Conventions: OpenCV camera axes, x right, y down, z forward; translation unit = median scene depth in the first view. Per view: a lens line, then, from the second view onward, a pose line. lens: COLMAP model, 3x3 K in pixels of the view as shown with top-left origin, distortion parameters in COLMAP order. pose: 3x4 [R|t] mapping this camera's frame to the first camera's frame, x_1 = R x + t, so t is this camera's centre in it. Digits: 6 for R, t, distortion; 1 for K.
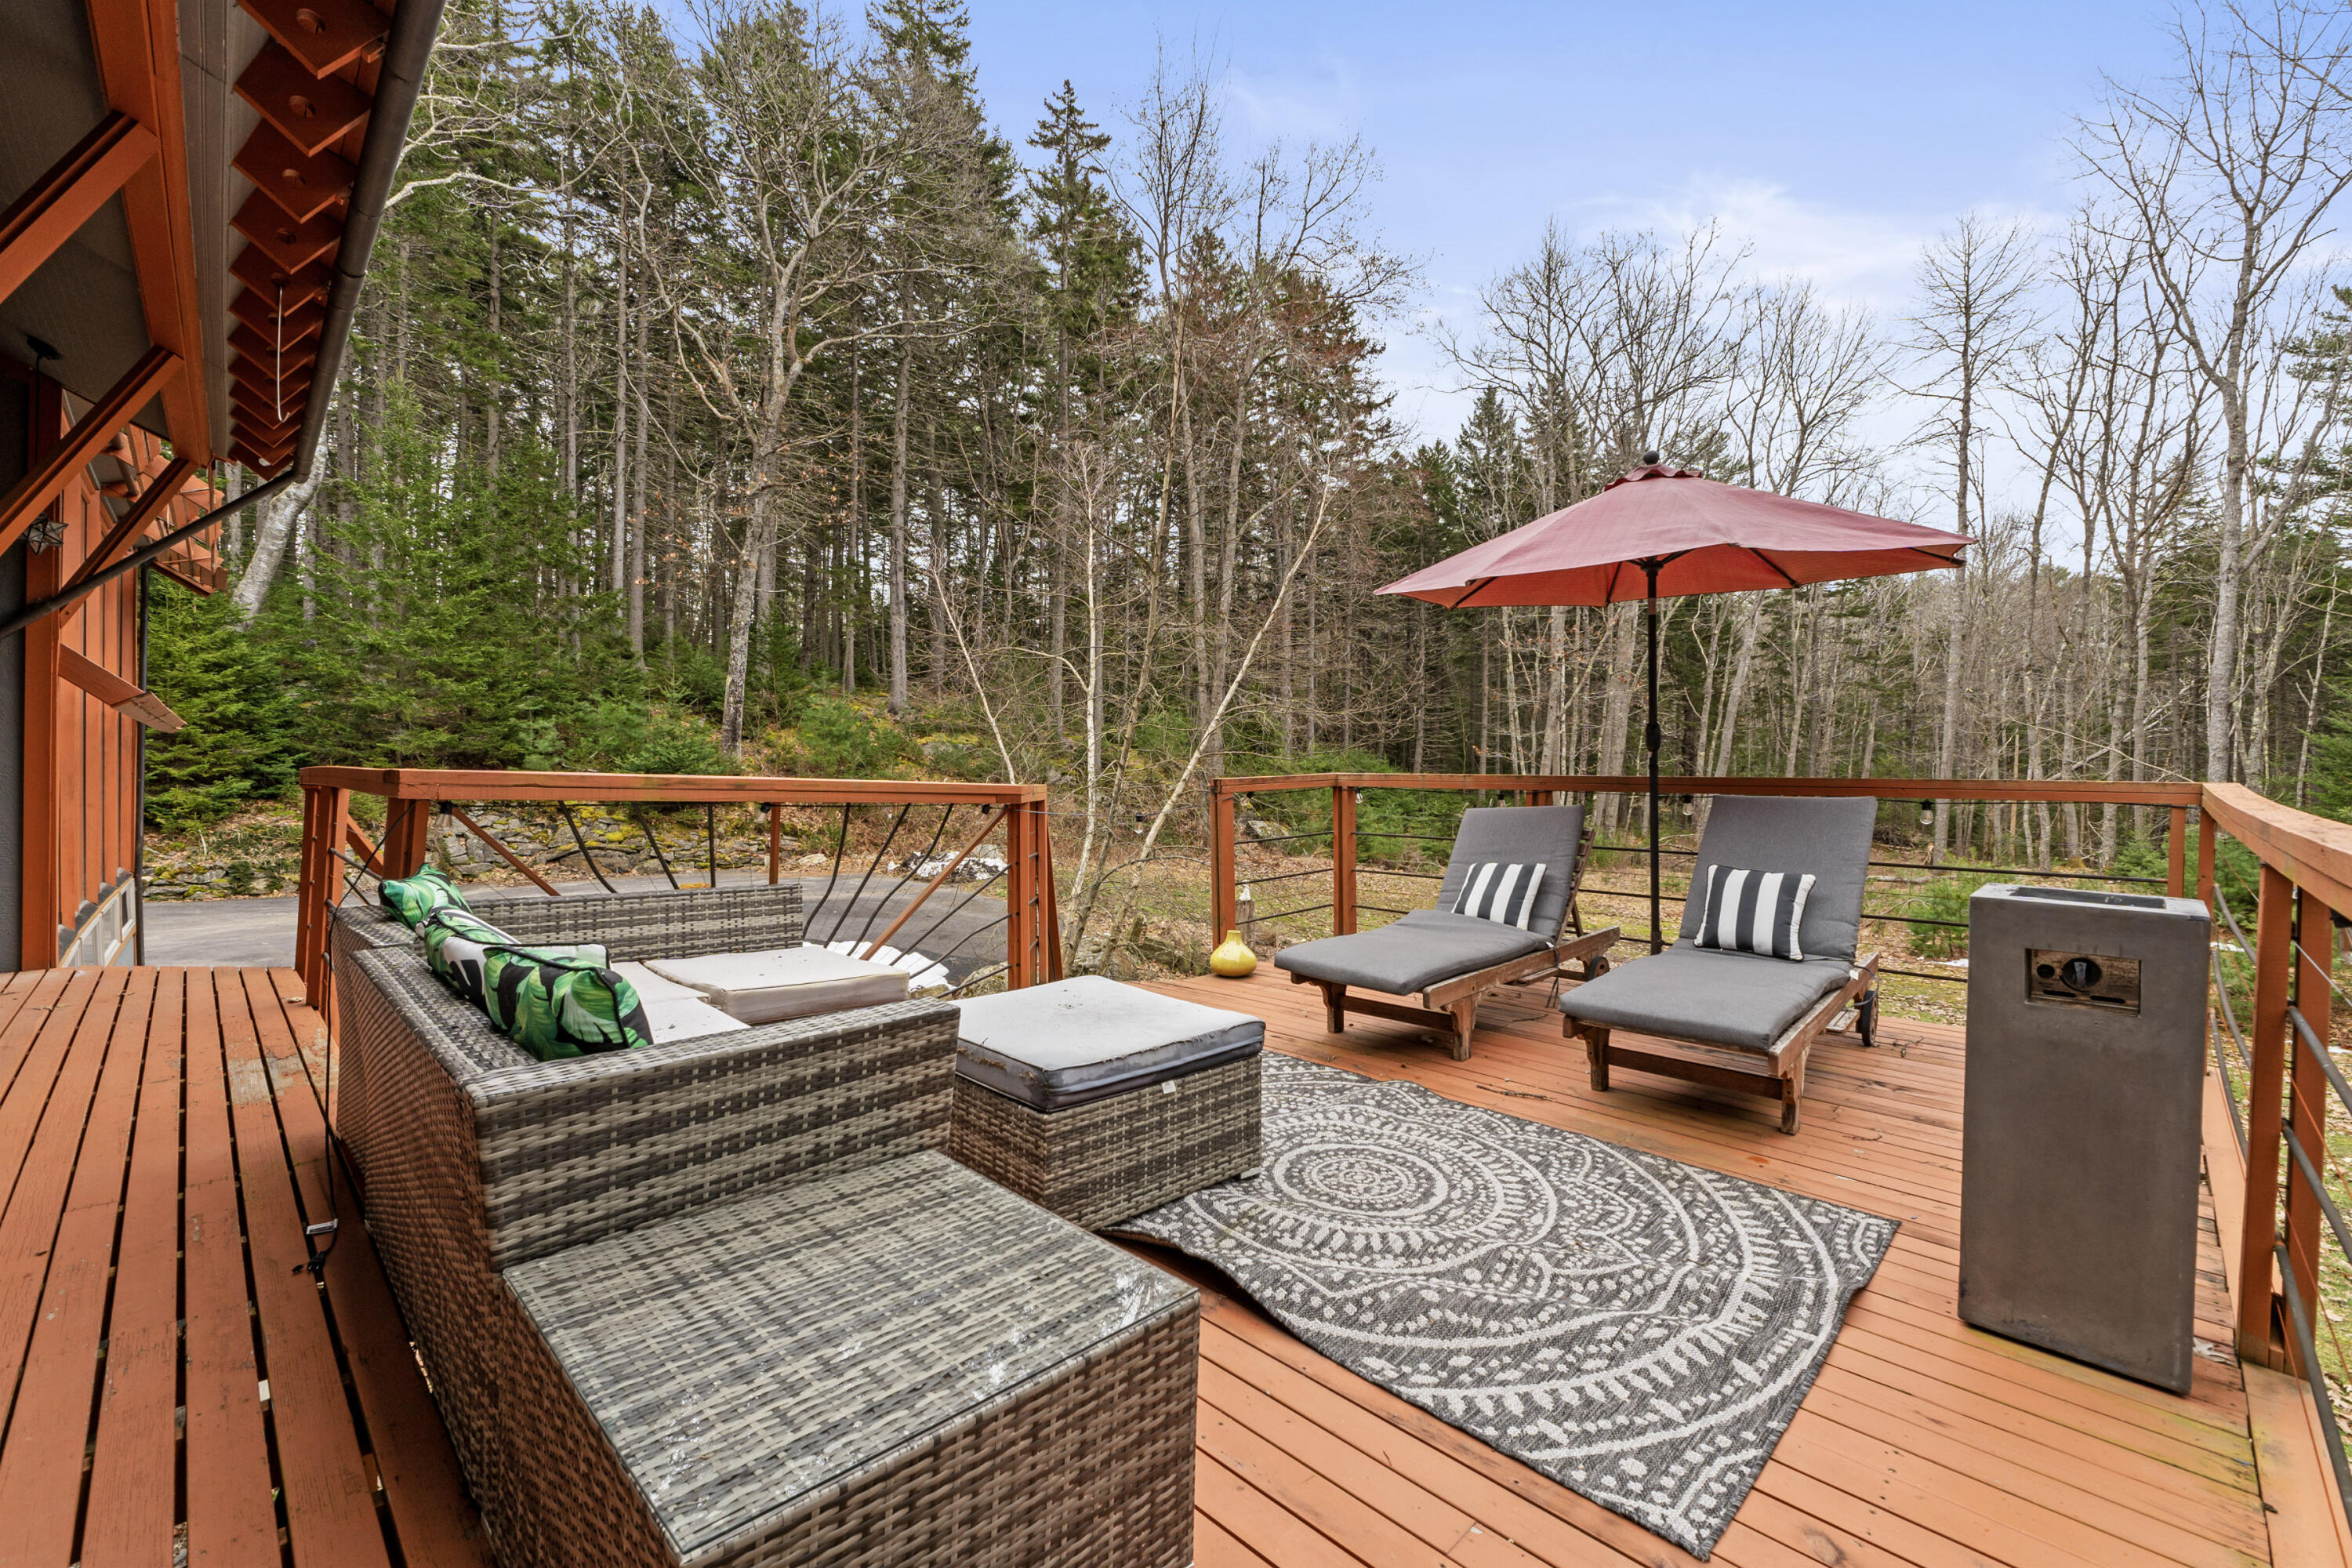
lens RADIAL K [[990.6, 0, 1169.0], [0, 990.6, 779.8], [0, 0, 1]] dist [-0.013342, 0.000575]
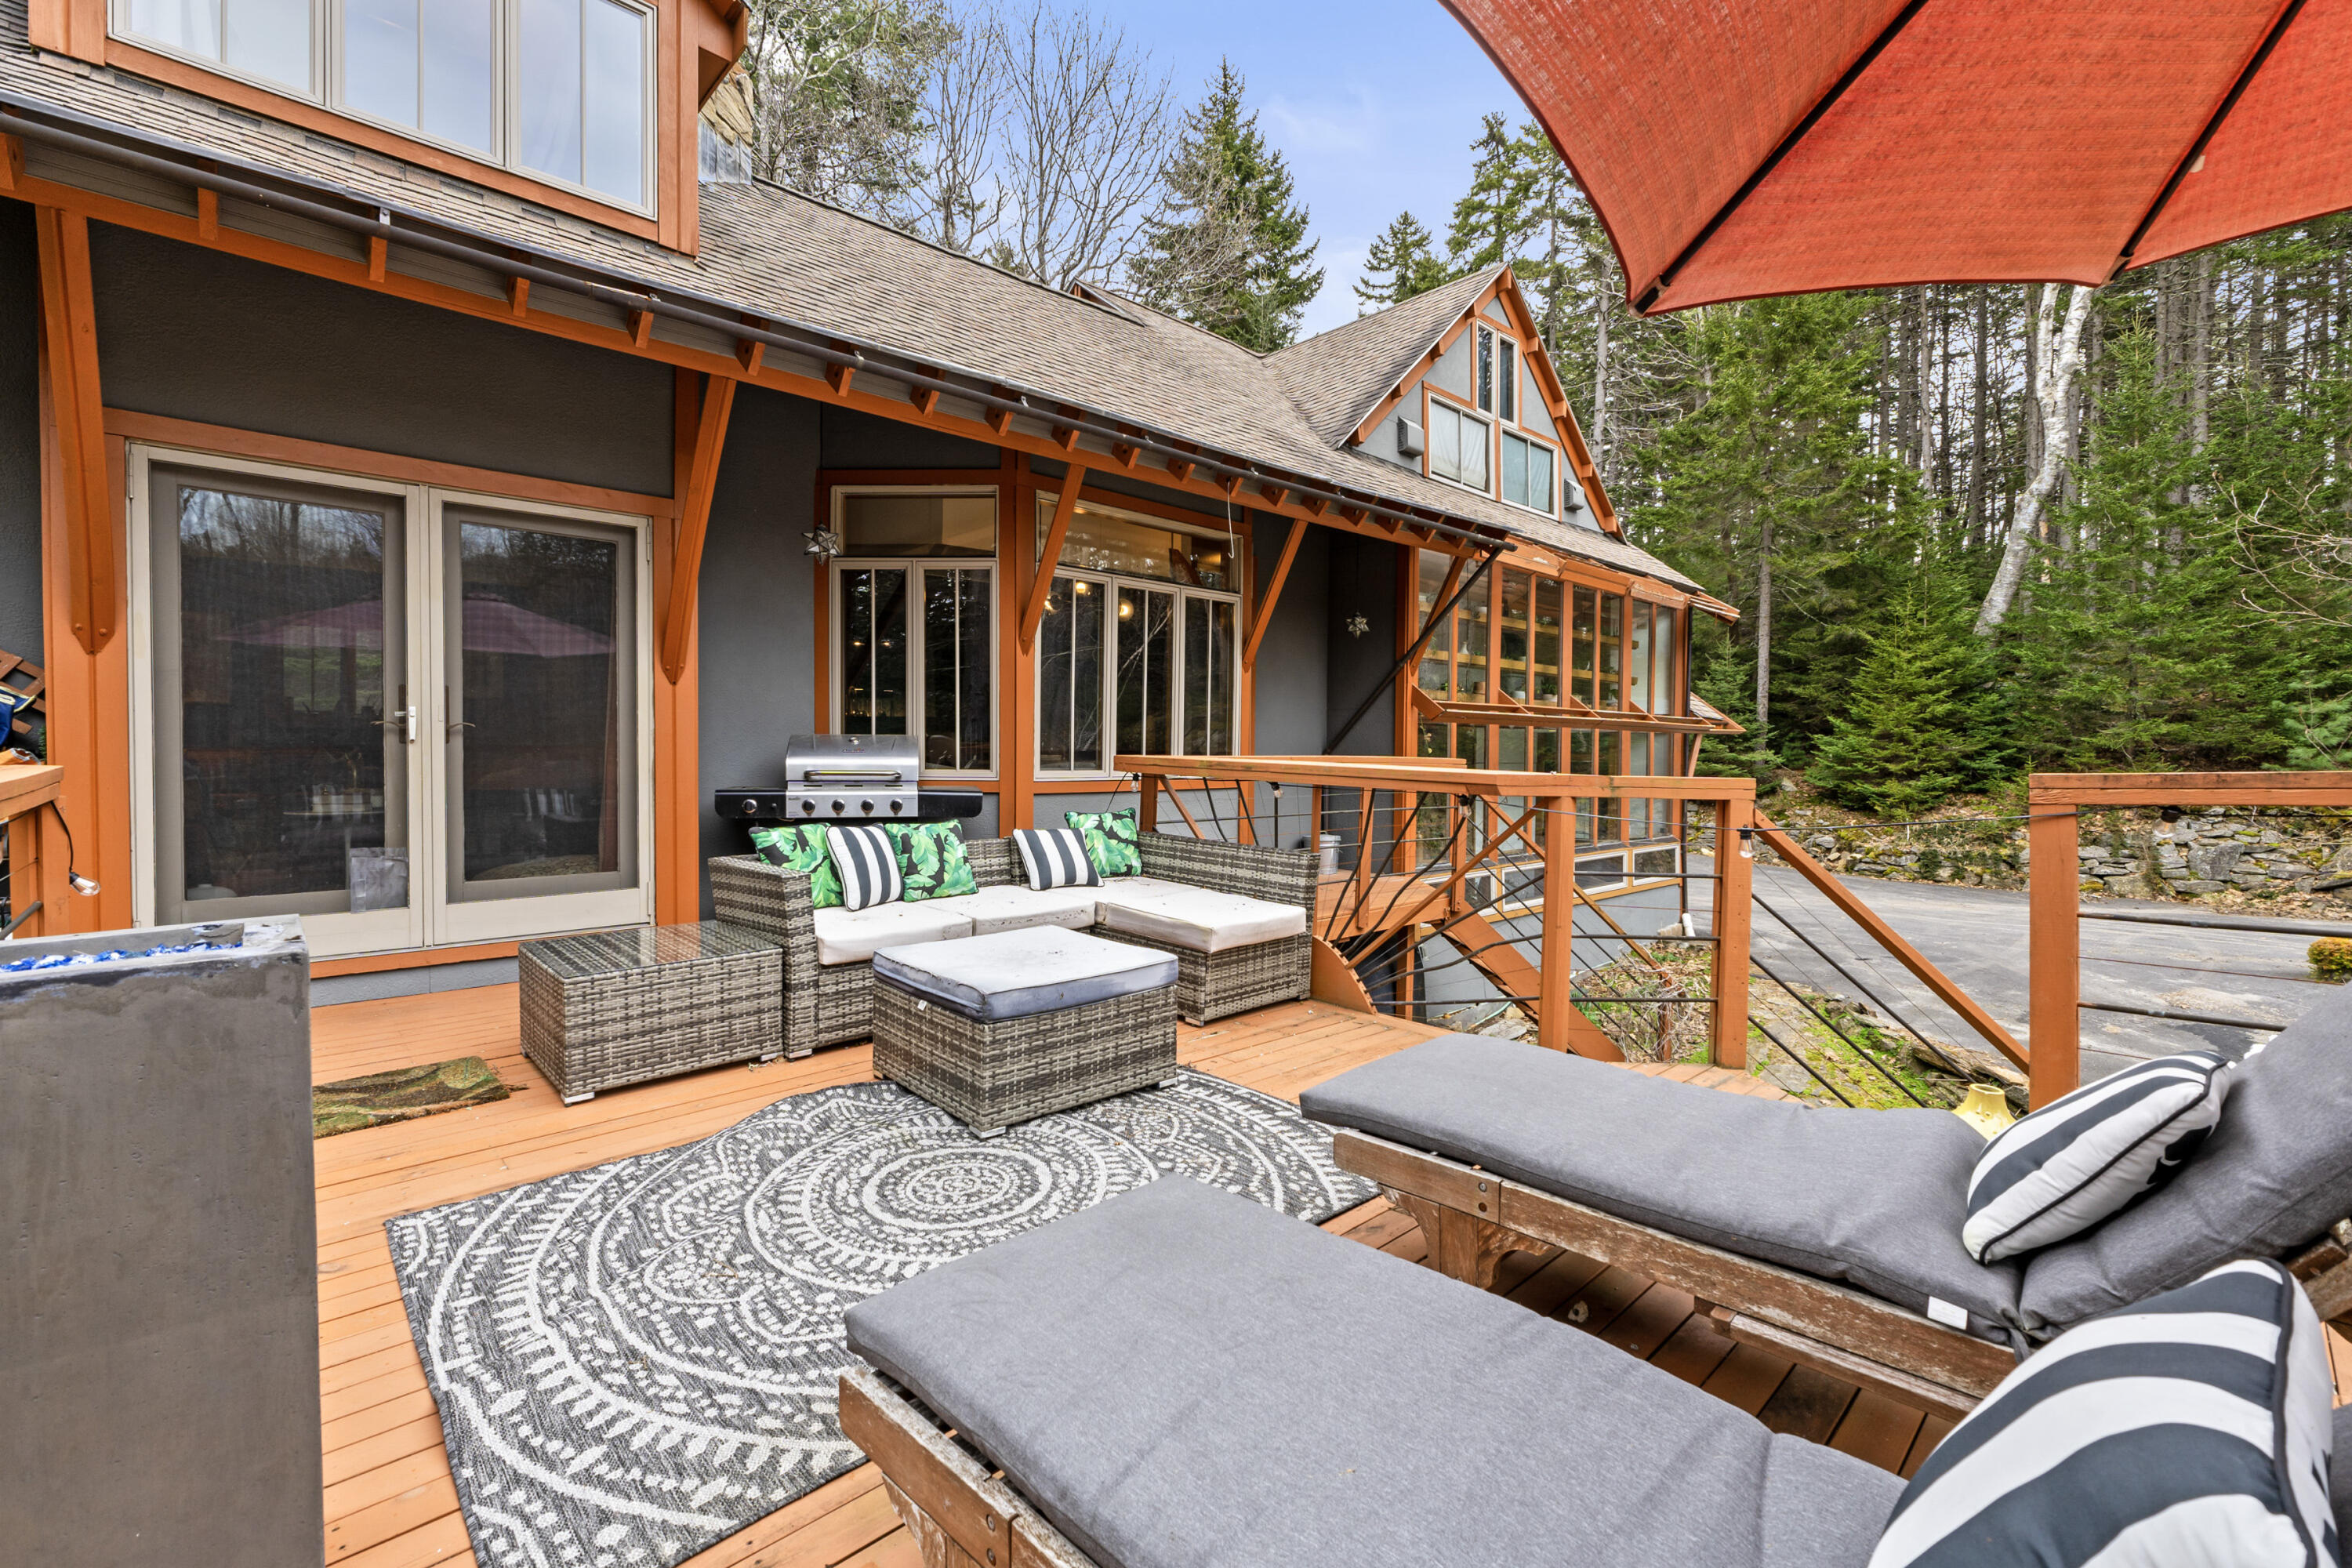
lens RADIAL K [[990.6, 0, 1168.3], [0, 990.6, 774.1], [0, 0, 1]] dist [-0.013342, 0.000575]
pose [[-0.033658, 0.011735, -0.999365, 1.087008], [-0.016730, 0.999784, 0.012304, 0.002334], [0.999293, 0.017134, -0.033454, 1.198136]]
